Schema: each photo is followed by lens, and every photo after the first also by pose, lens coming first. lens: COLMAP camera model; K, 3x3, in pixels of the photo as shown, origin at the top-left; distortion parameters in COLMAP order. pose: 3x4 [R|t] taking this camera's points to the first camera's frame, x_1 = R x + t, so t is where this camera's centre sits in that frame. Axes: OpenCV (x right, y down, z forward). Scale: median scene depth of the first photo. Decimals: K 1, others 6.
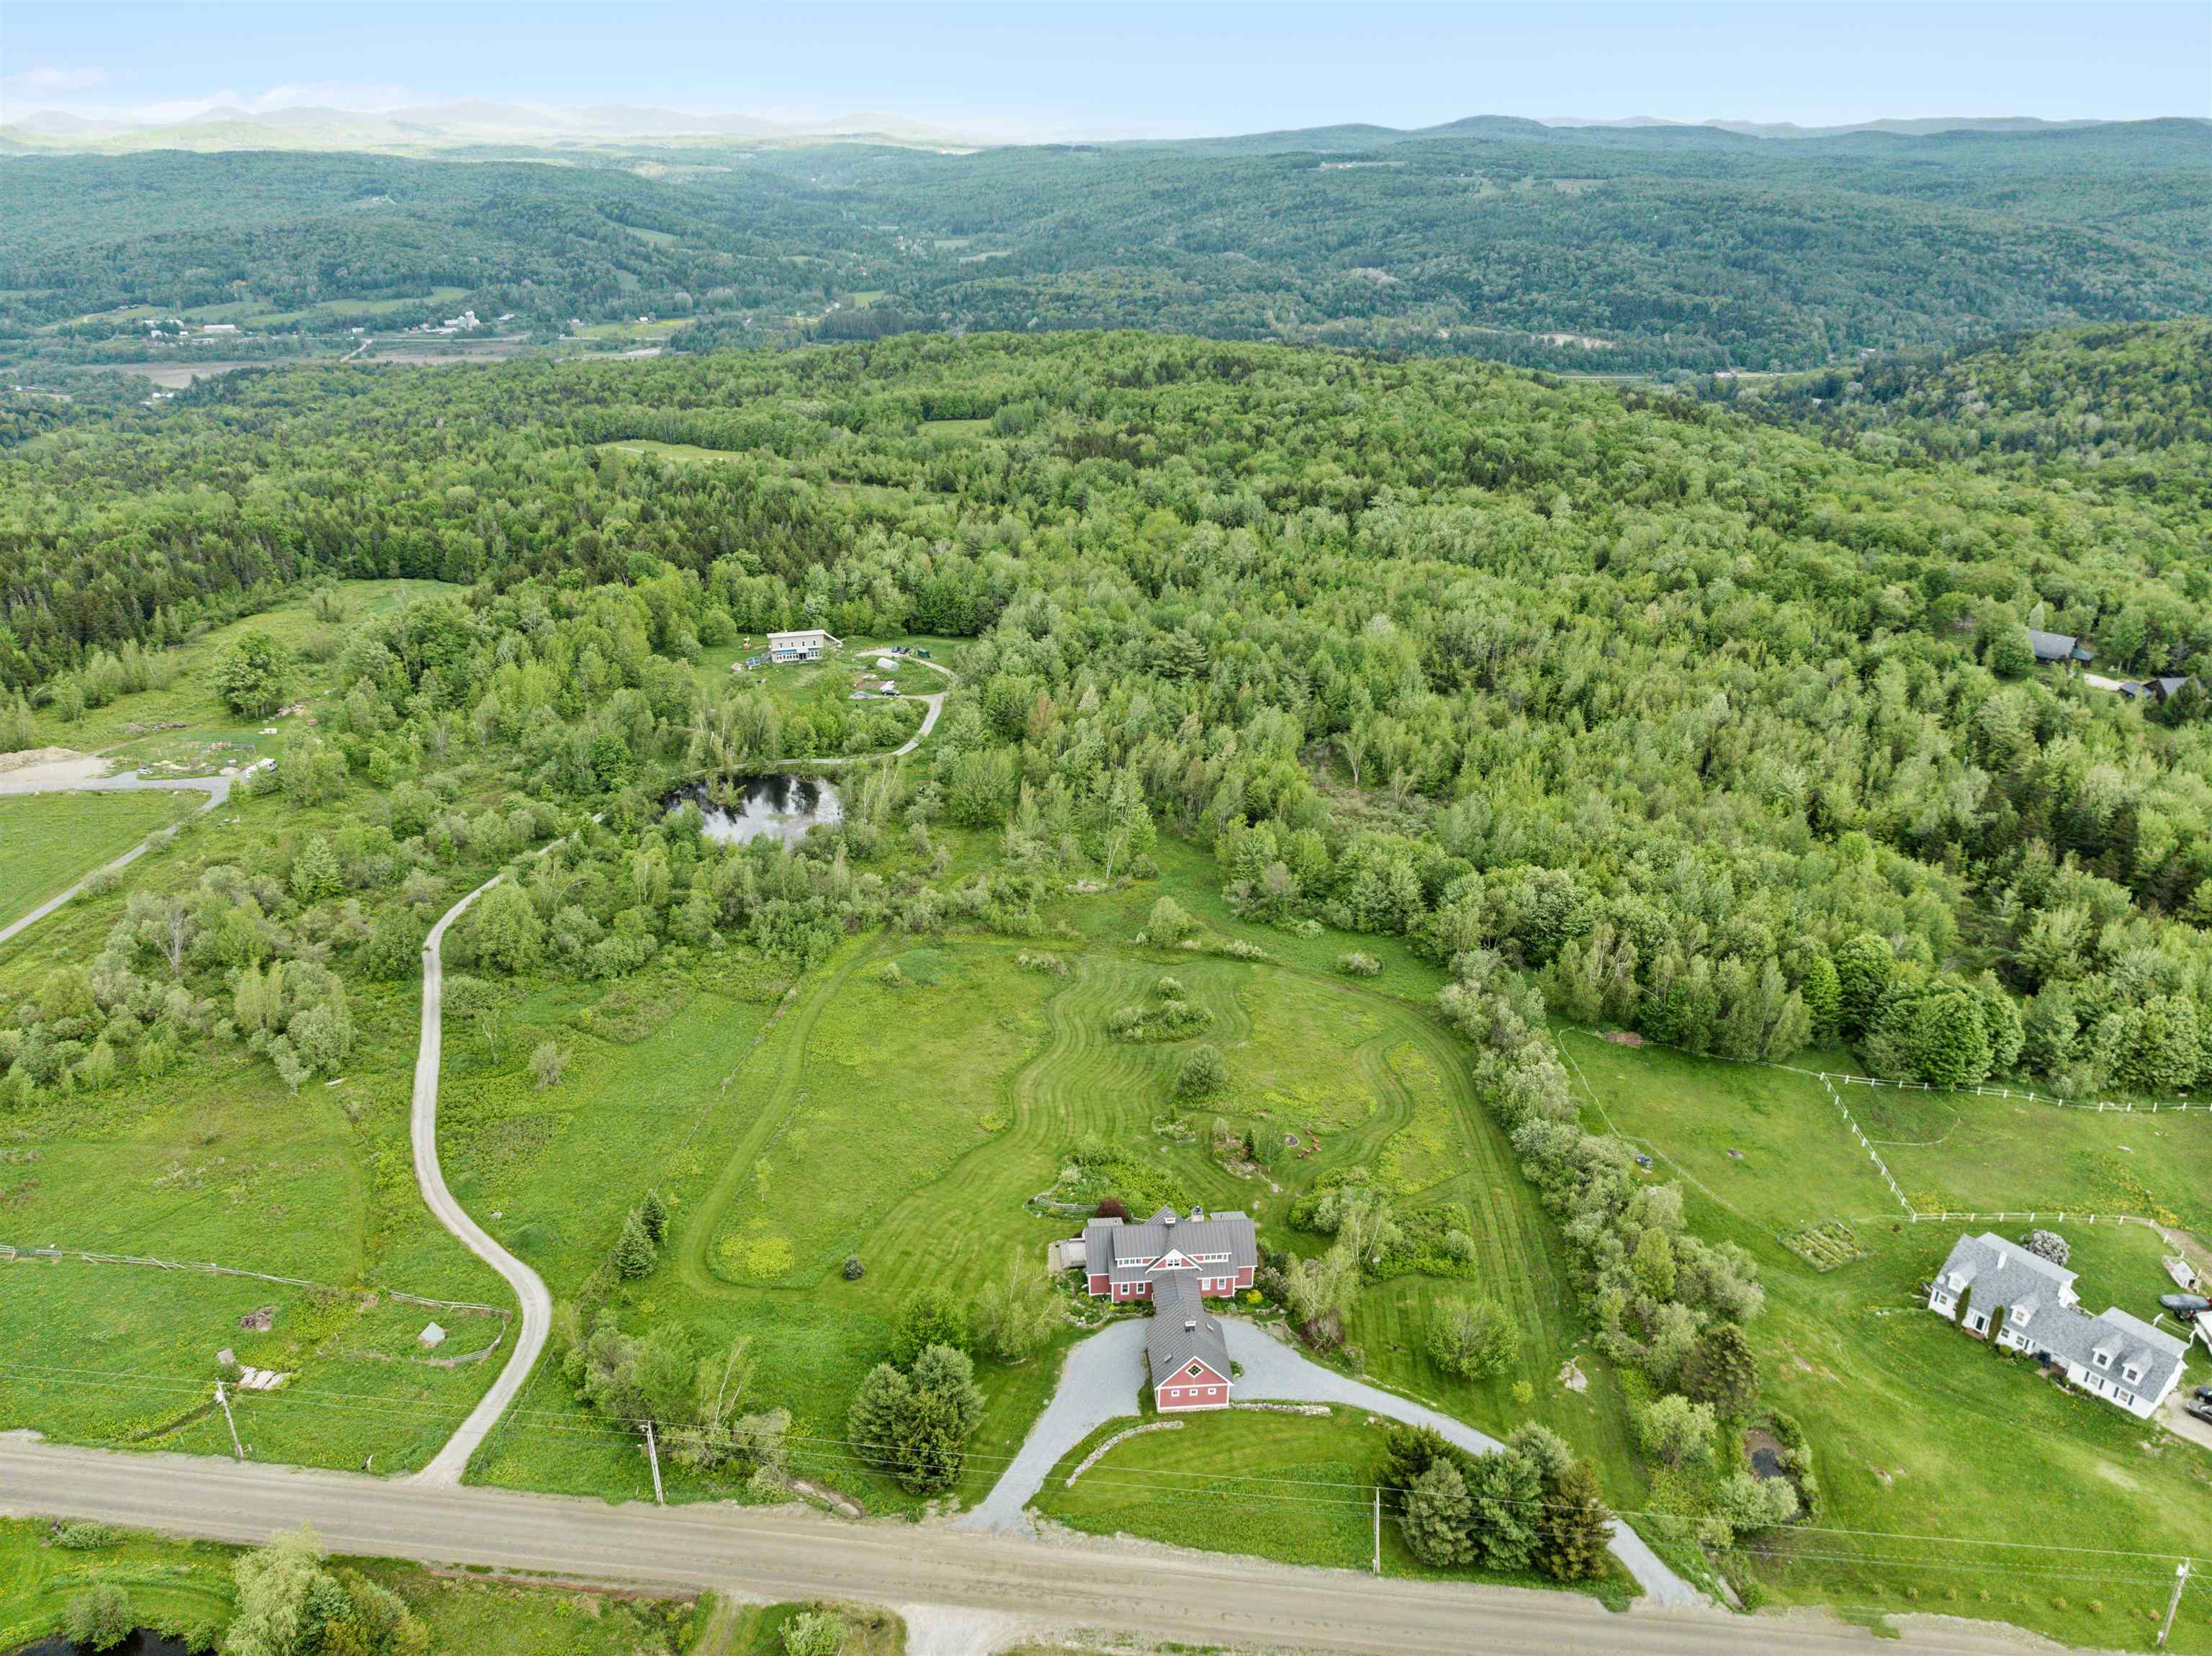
lens RADIAL K [[1598.6, 0, 1122.2], [0, 1598.6, 839.4], [0, 0, 1]] dist [-0.023287, 0.002236]
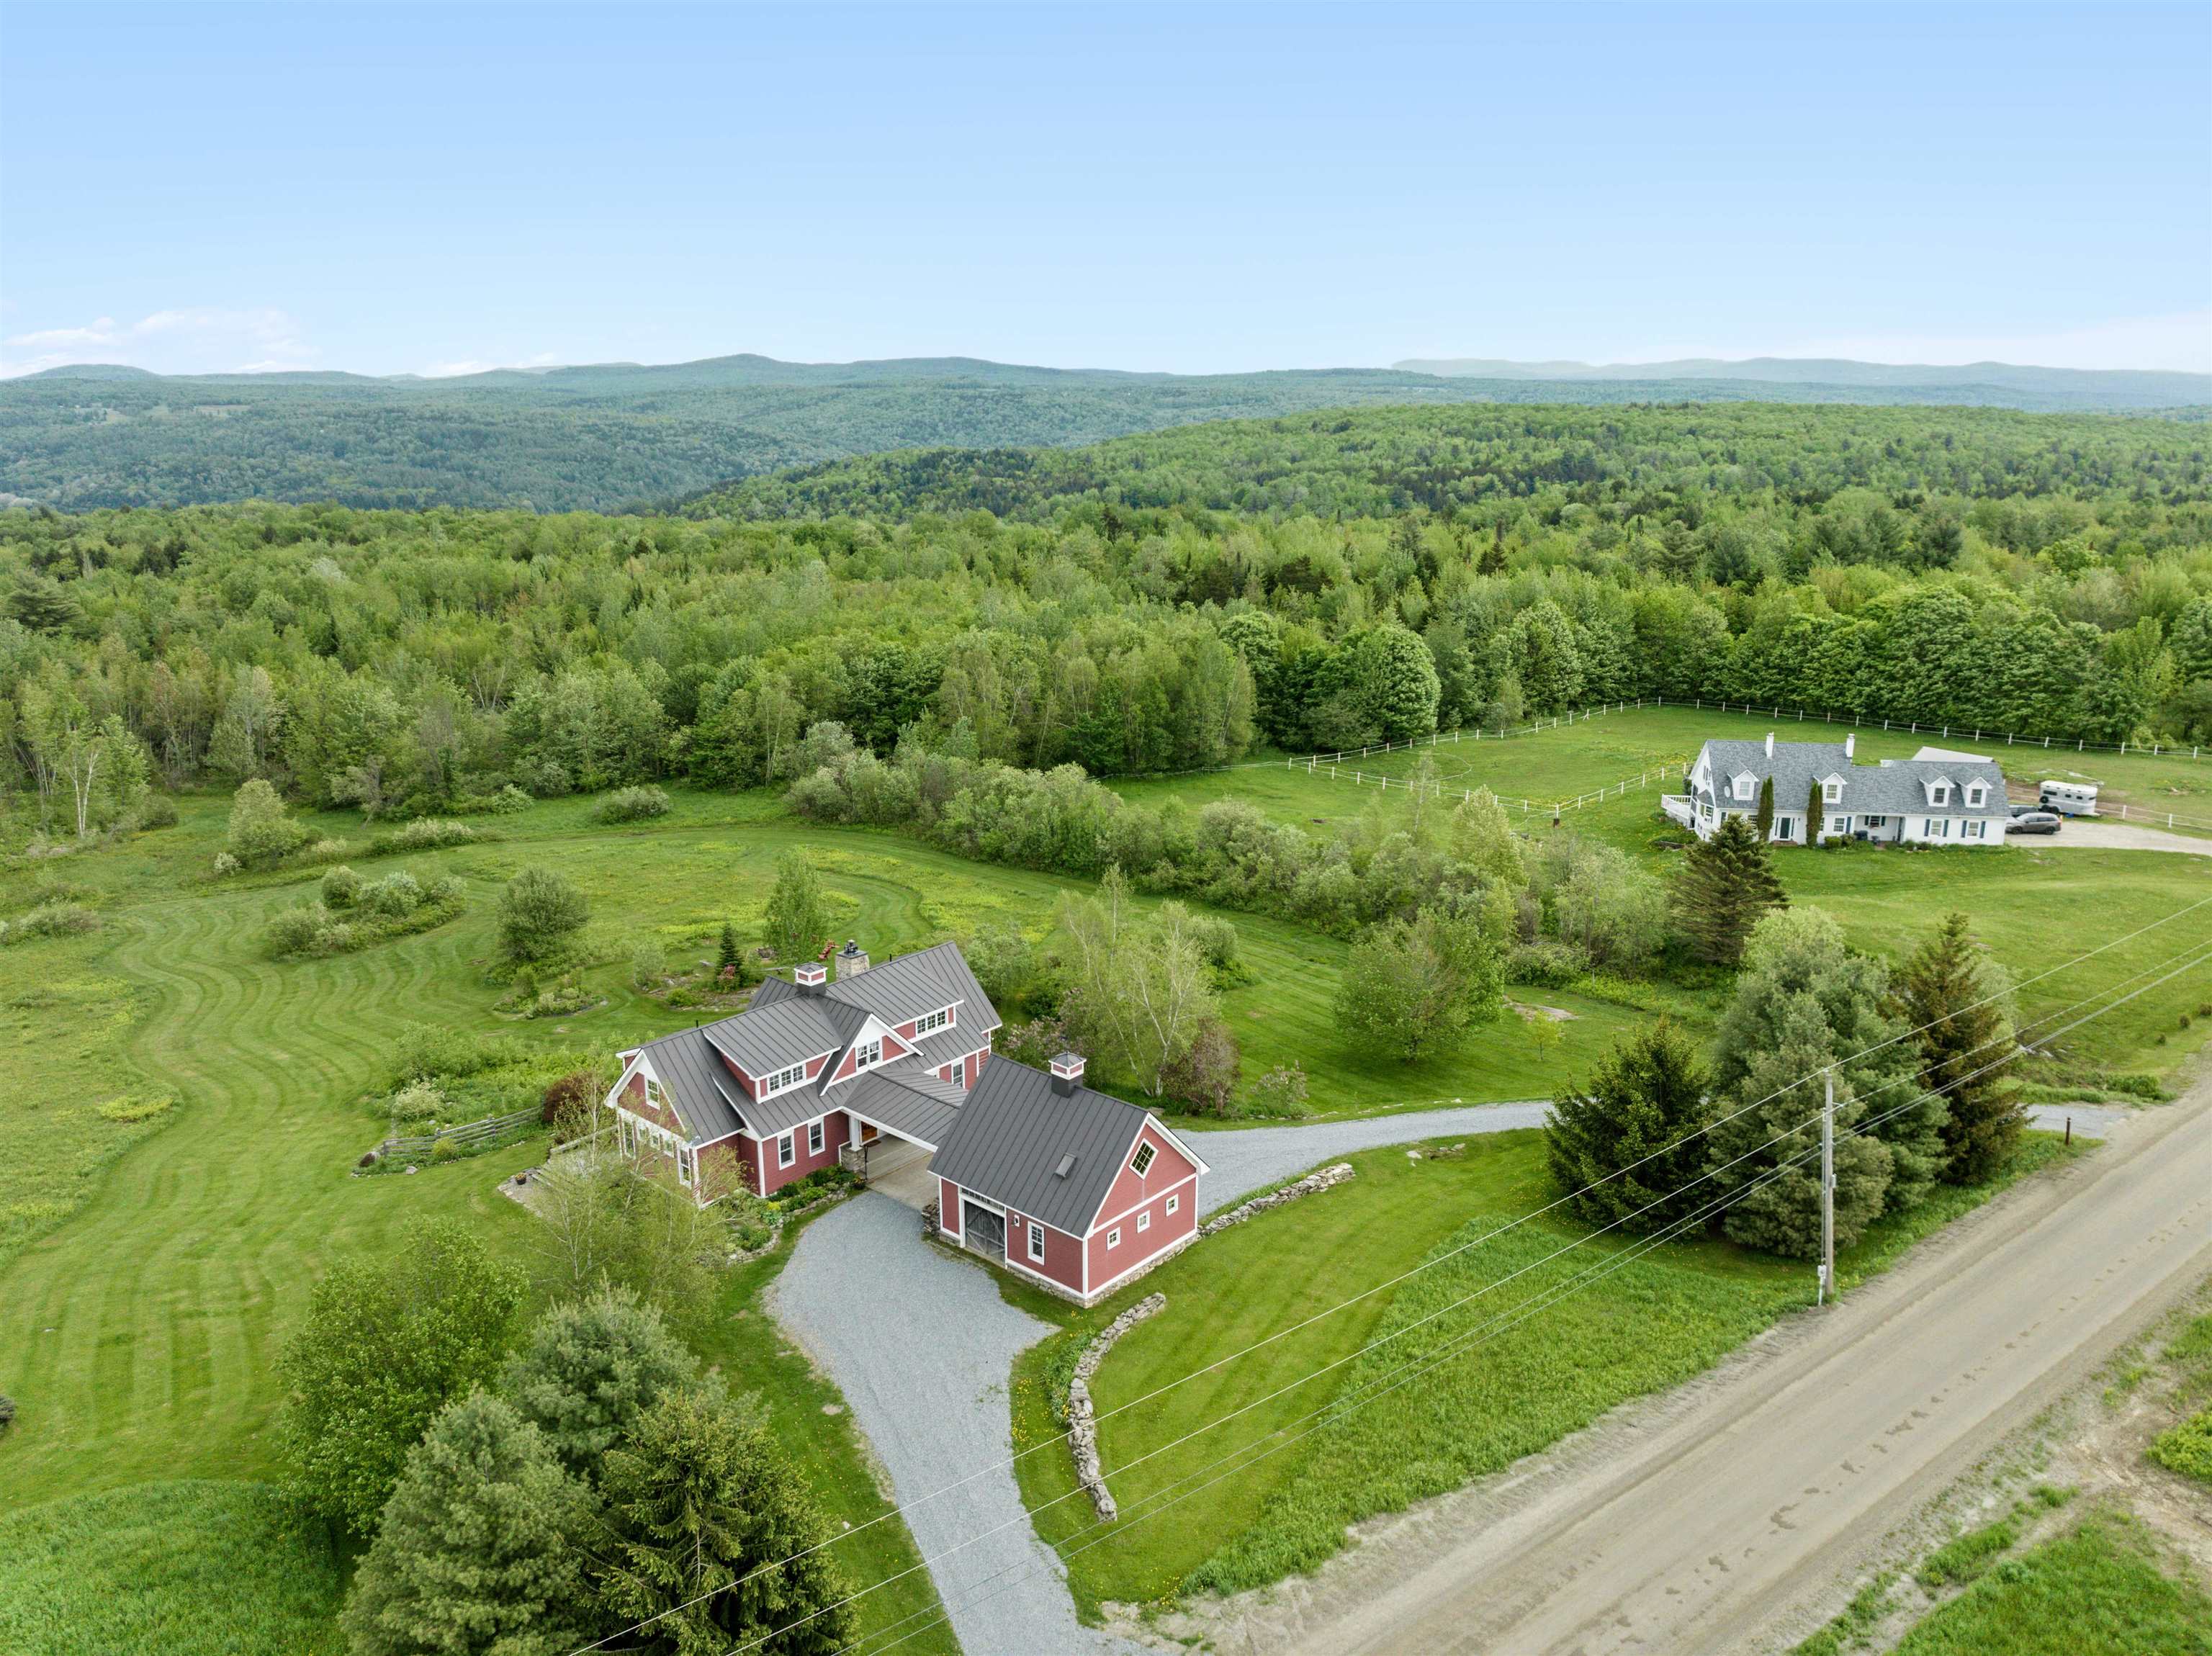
lens RADIAL K [[1598.6, 0, 1111.3], [0, 1598.6, 835.8], [0, 0, 1]] dist [-0.023287, 0.002236]
pose [[0.723528, -0.183216, 0.665536, -0.214808], [0.272330, 0.961694, -0.031314, 0.257678], [-0.634305, 0.203902, 0.745708, 0.667640]]
